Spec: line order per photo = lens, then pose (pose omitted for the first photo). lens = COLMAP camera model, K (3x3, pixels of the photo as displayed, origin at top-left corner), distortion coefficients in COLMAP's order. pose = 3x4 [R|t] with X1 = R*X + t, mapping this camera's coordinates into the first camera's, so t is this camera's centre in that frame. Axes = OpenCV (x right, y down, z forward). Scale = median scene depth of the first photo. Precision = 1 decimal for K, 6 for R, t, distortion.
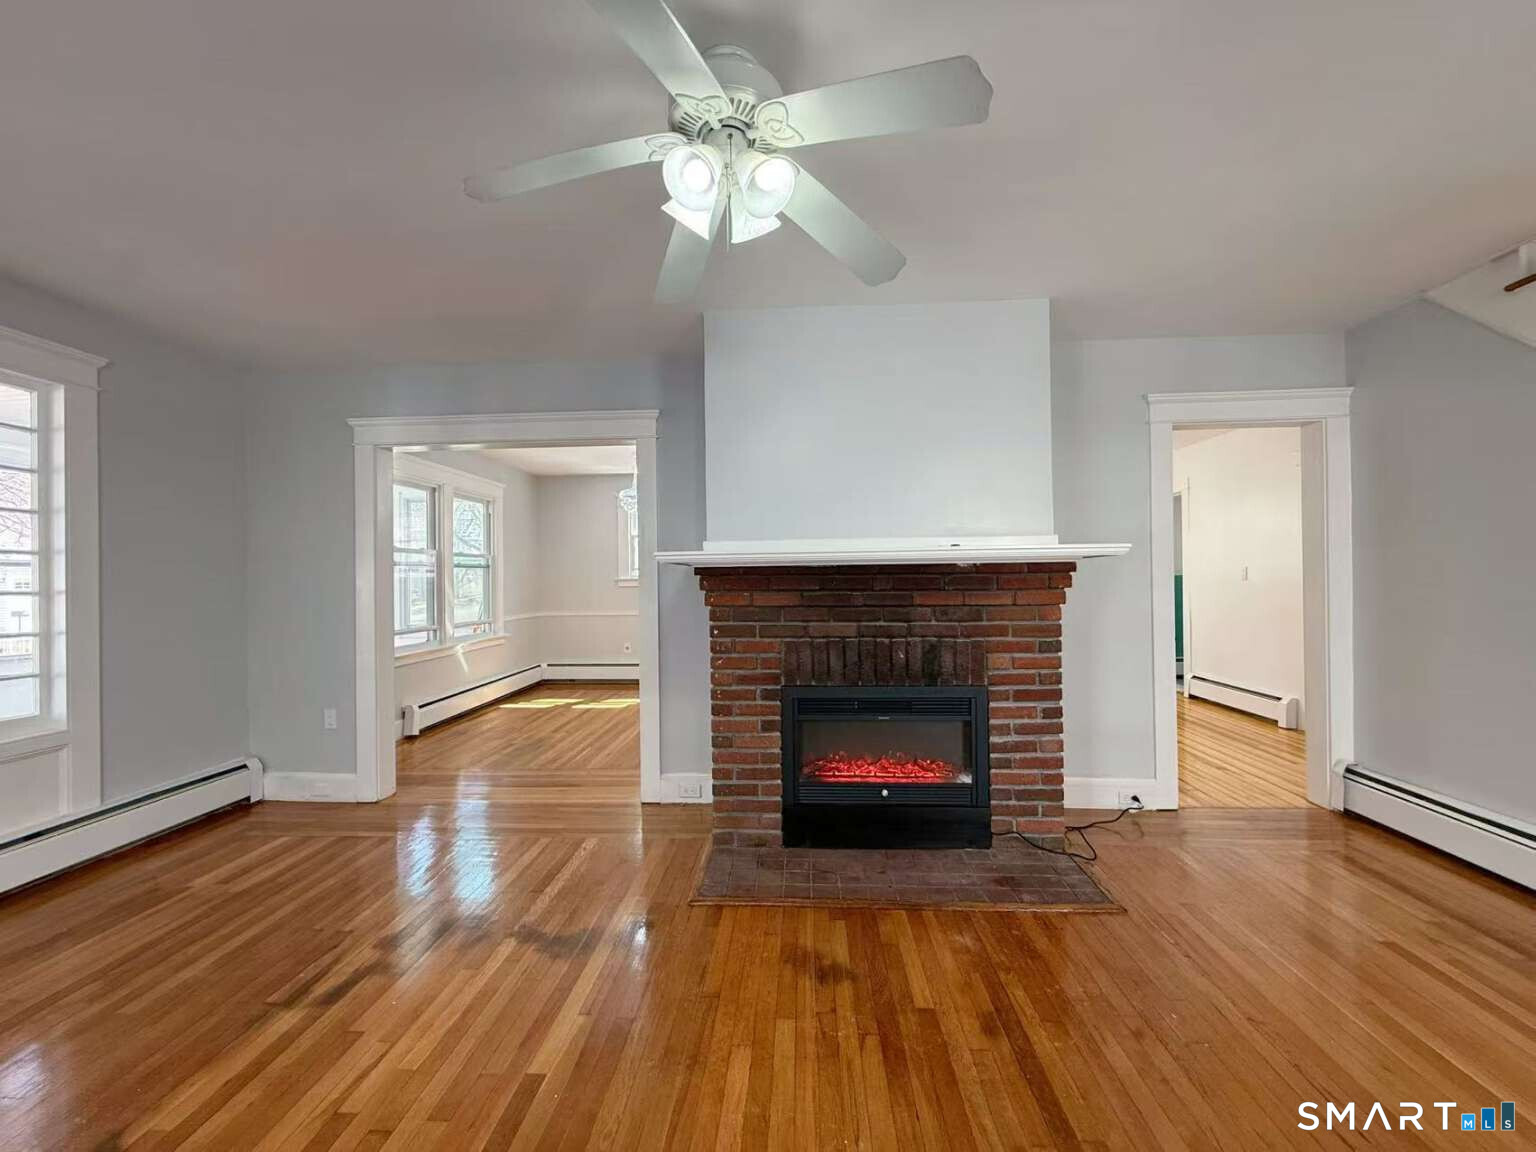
lens RADIAL K [[637.4, 0, 765.7], [0, 637.4, 583.8], [0, 0, 1]] dist [-0.002385, -0.000127]
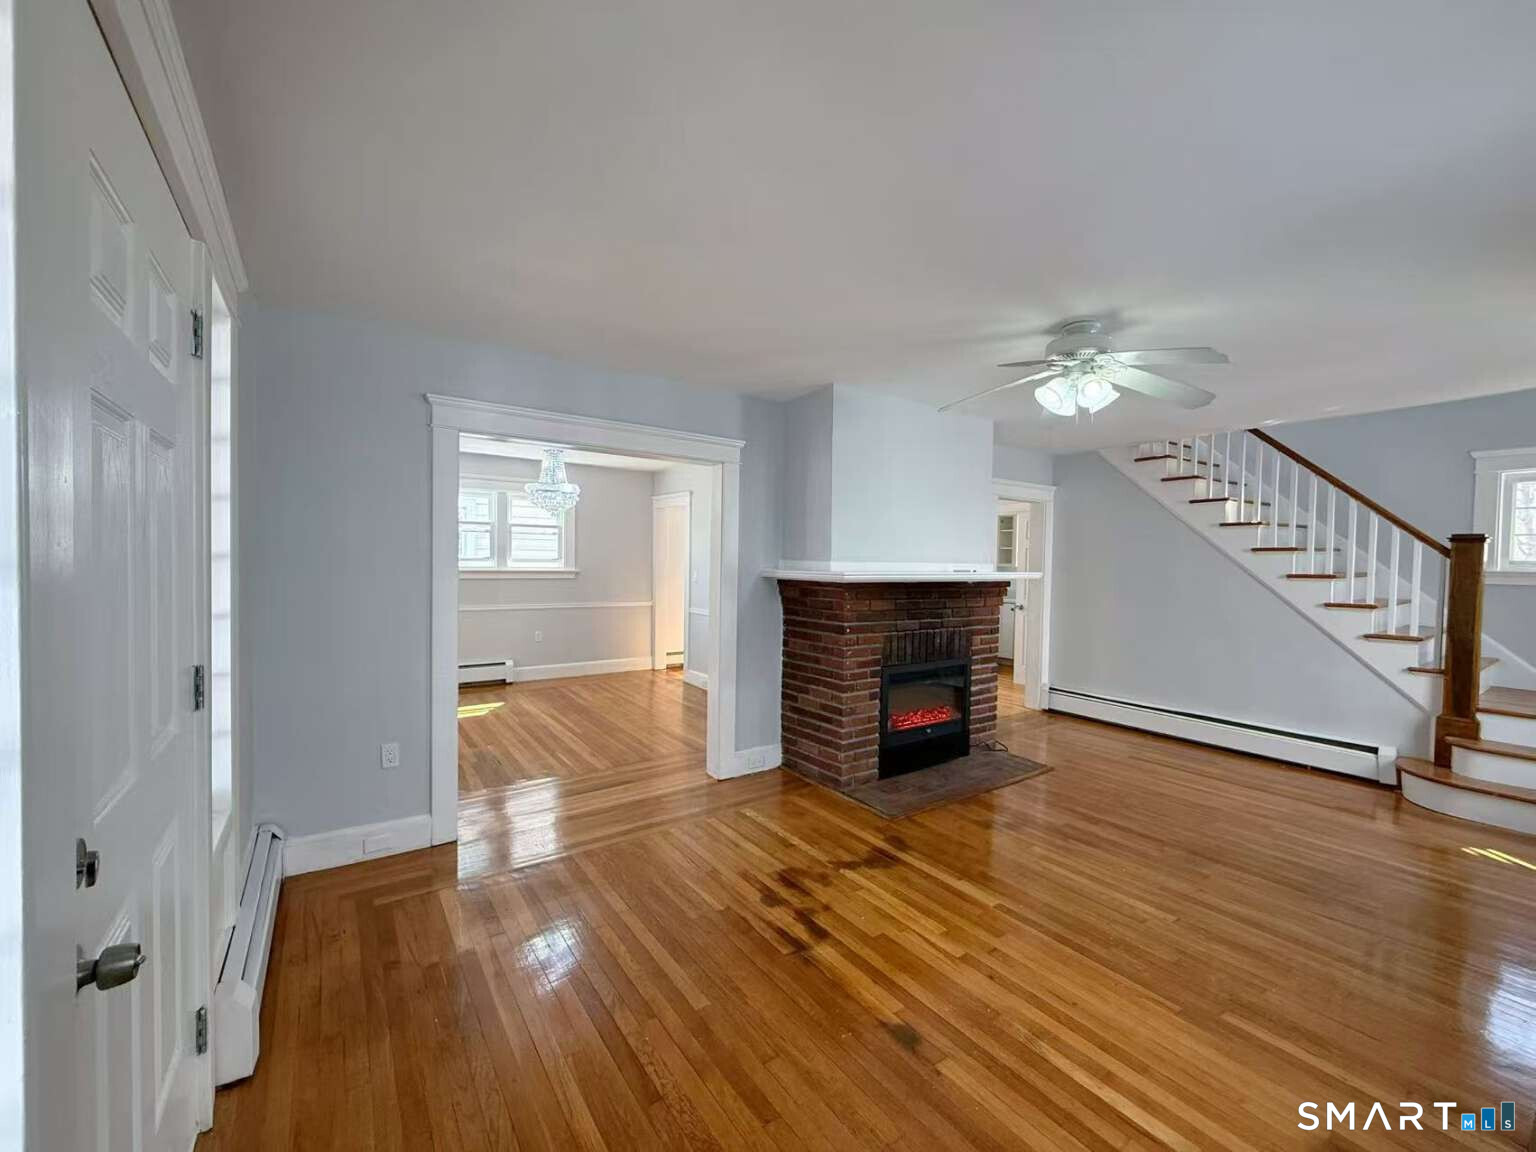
lens RADIAL K [[637.4, 0, 793.1], [0, 637.4, 577.0], [0, 0, 1]] dist [-0.002385, -0.000127]
pose [[0.764919, 0.010140, 0.644047, -1.038017], [-0.025276, 0.999578, 0.014282, -0.053753], [-0.643631, -0.027203, 0.764853, 0.051919]]
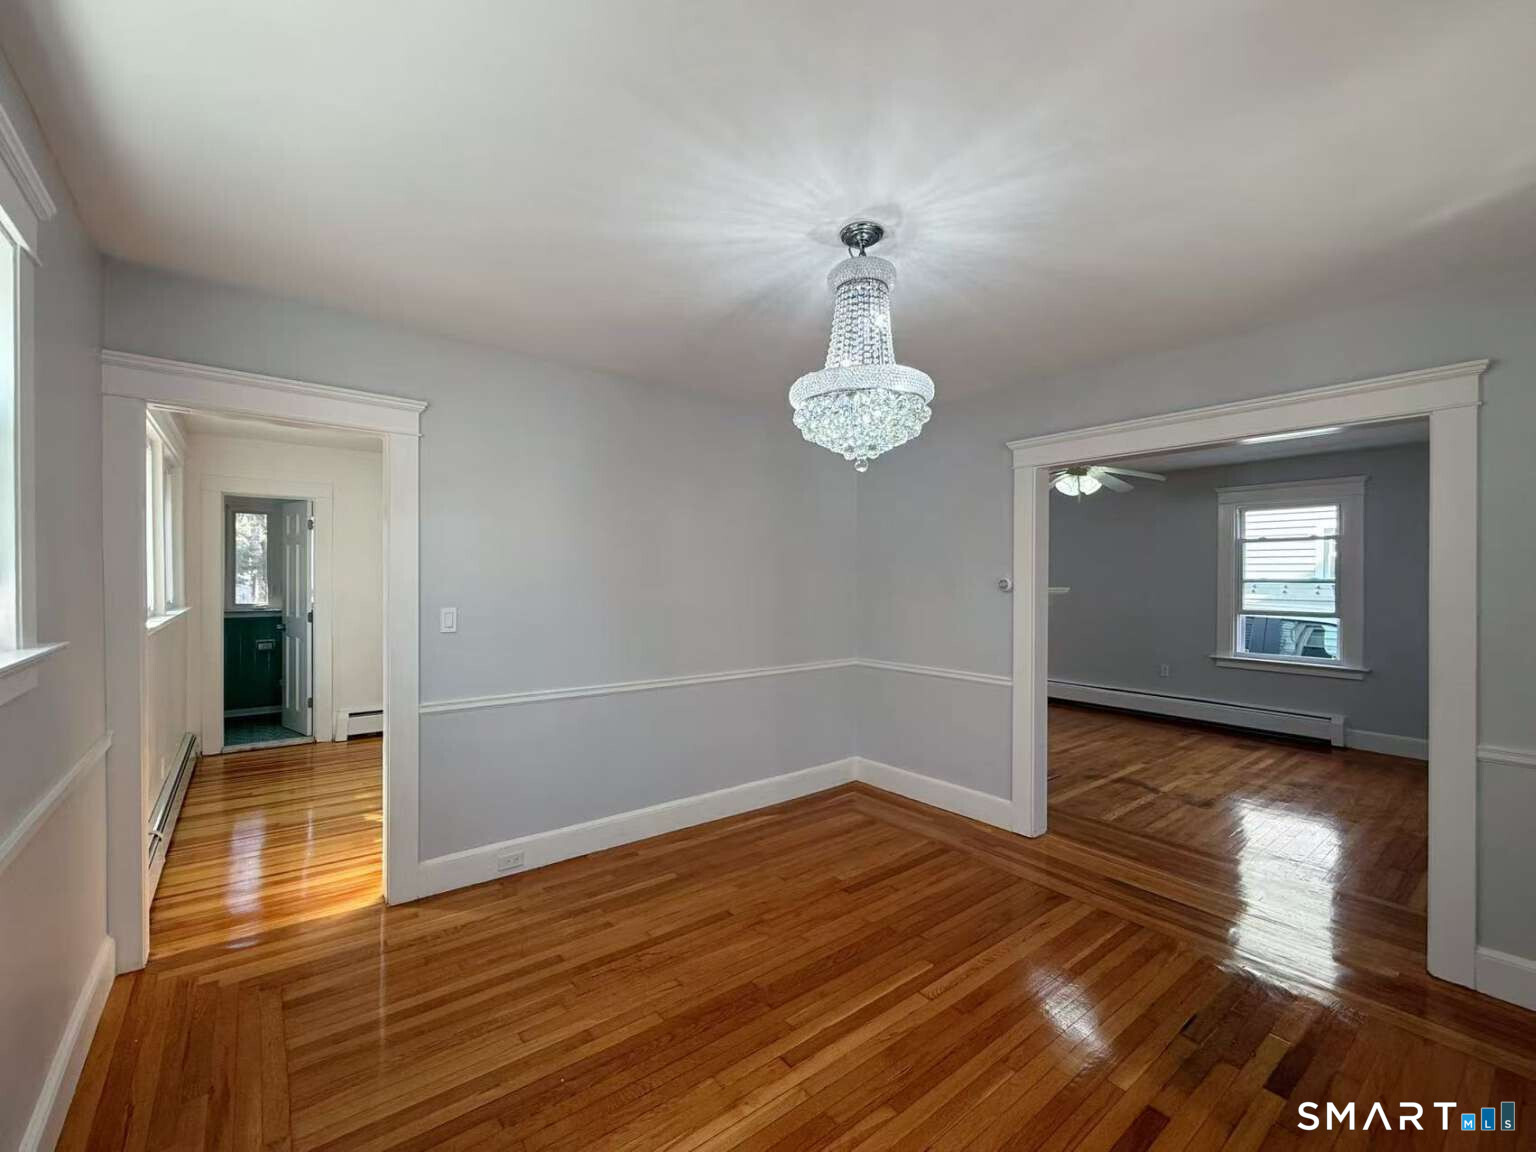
lens RADIAL K [[637.4, 0, 769.4], [0, 637.4, 578.5], [0, 0, 1]] dist [-0.002385, -0.000127]
pose [[-0.670195, 0.001793, 0.742183, -0.807278], [0.002590, 0.999997, -0.000077, -0.074890], [-0.742180, 0.001871, -0.670198, 2.483387]]
